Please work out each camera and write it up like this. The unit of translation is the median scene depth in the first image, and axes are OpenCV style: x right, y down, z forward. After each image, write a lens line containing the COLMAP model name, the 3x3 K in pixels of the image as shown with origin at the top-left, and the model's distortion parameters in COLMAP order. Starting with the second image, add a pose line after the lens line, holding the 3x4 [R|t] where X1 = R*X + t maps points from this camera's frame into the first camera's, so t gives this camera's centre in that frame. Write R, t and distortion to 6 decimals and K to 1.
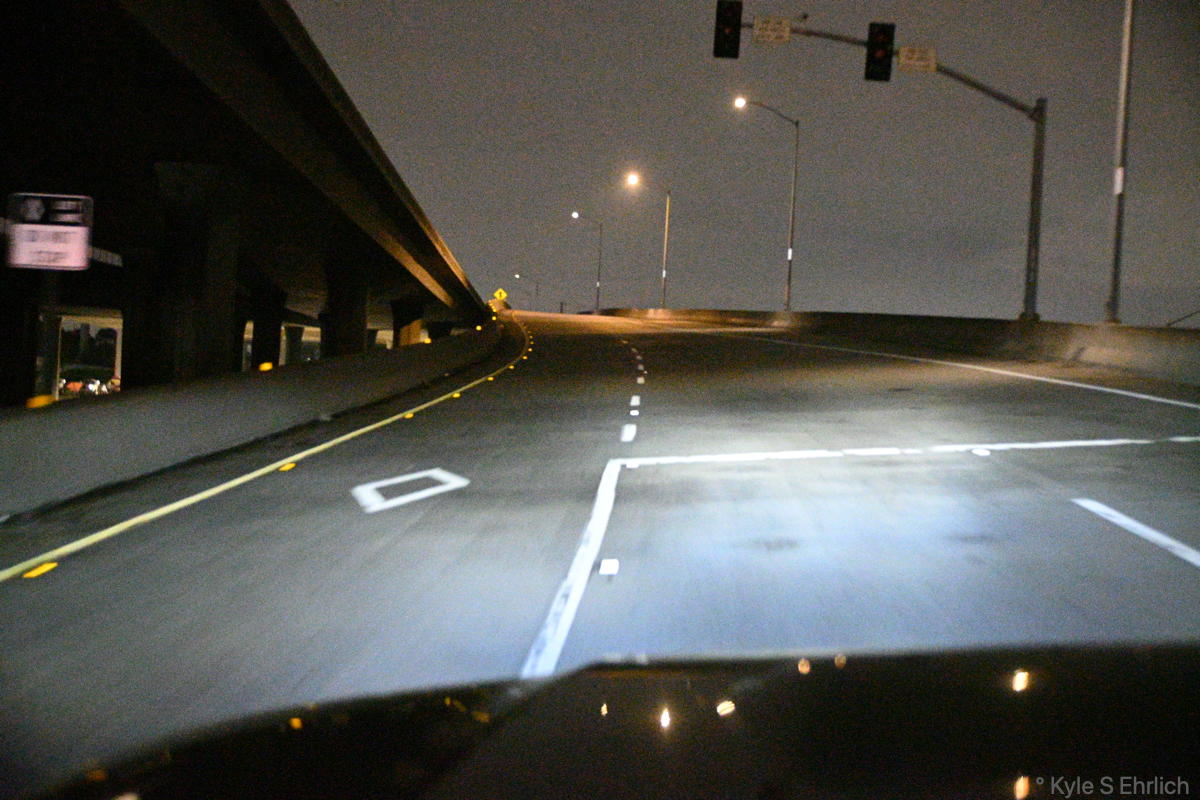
lens RADIAL K [[1656.5, 0, 600.1], [0, 1656.5, 410.6], [0, 0, 1]] dist [-0.029353, 0.000000]
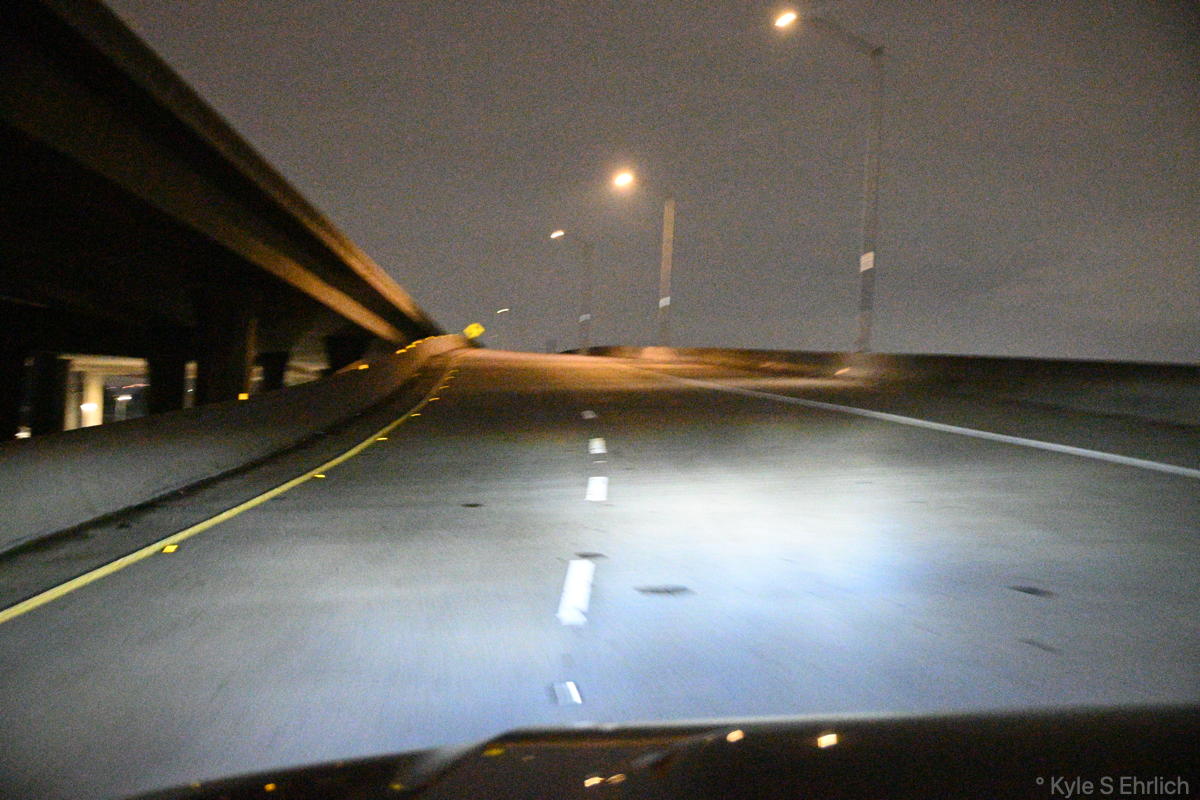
lens RADIAL K [[1652.5, 0, 601.8], [0, 1652.5, 399.9], [0, 0, 1]] dist [-0.037176, 0.000000]
pose [[1.000000, 0.000062, 0.000830, 0.013872], [-0.000038, 0.999589, -0.028666, -0.023585], [-0.000831, 0.028666, 0.999589, 0.366402]]
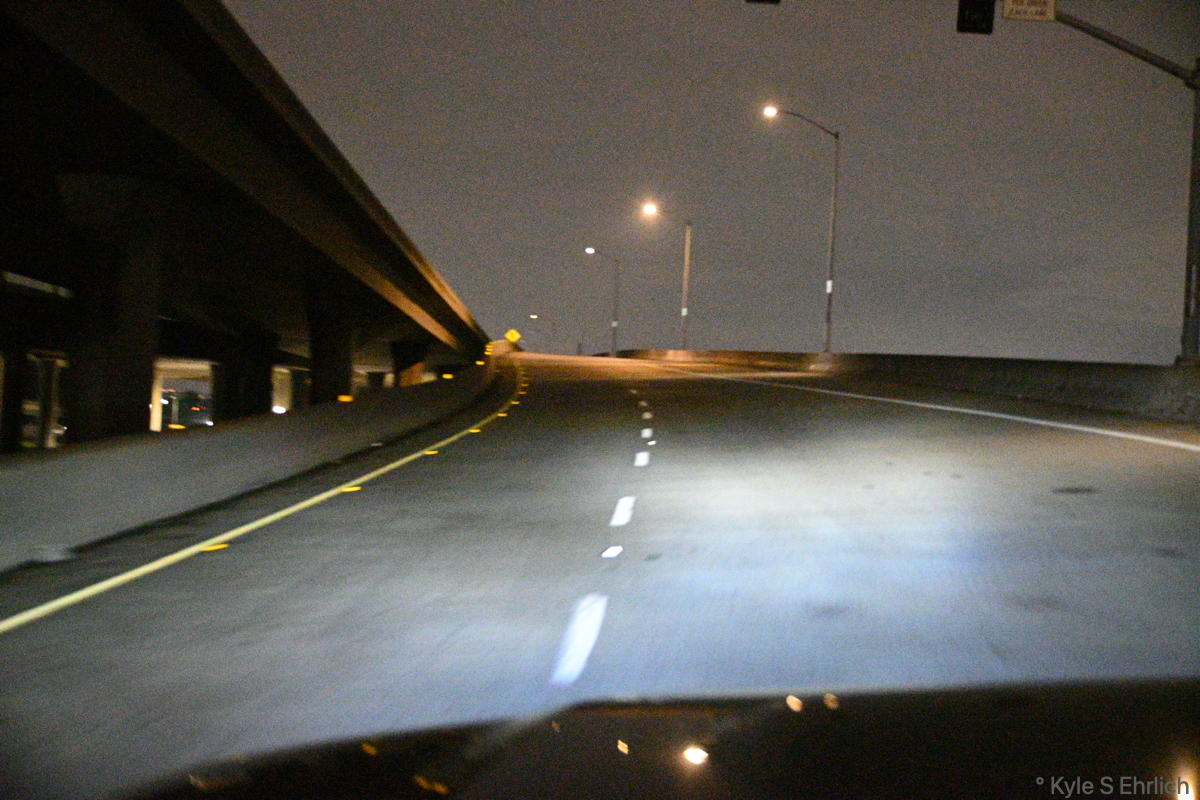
lens RADIAL K [[1652.5, 0, 599.9], [0, 1652.5, 401.7], [0, 0, 1]] dist [-0.037176, 0.000000]
pose [[0.999897, -0.003386, -0.013948, 0.007095], [0.002967, 0.999547, -0.029945, -0.008989], [0.014043, 0.029901, 0.999454, 0.137617]]
